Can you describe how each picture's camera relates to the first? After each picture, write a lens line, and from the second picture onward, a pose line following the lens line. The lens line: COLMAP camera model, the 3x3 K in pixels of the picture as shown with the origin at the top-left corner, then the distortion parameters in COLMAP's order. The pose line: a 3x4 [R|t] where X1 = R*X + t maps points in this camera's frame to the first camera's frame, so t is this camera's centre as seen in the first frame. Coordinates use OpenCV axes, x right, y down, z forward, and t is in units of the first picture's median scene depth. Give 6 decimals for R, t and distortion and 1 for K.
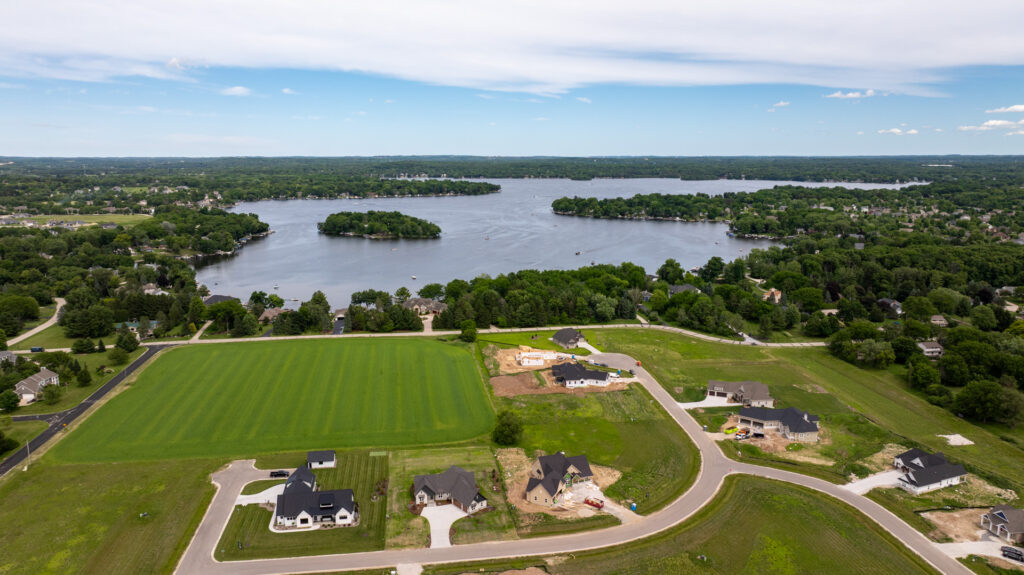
lens RADIAL K [[718.4, 0, 516.0], [0, 718.4, 283.0], [0, 0, 1]] dist [-0.020614, 0.004147]
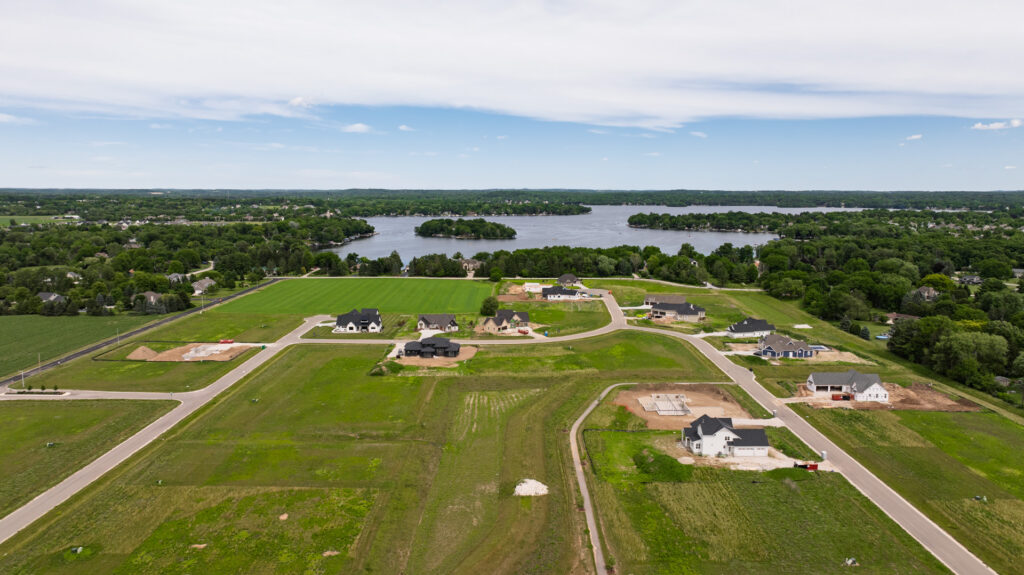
lens RADIAL K [[718.4, 0, 516.0], [0, 718.4, 283.0], [0, 0, 1]] dist [-0.020614, 0.004147]
pose [[0.987666, 0.023693, -0.154773, 0.164315], [-0.031096, 0.998476, -0.045591, 0.129722], [0.153457, 0.049841, 0.986898, -0.298019]]
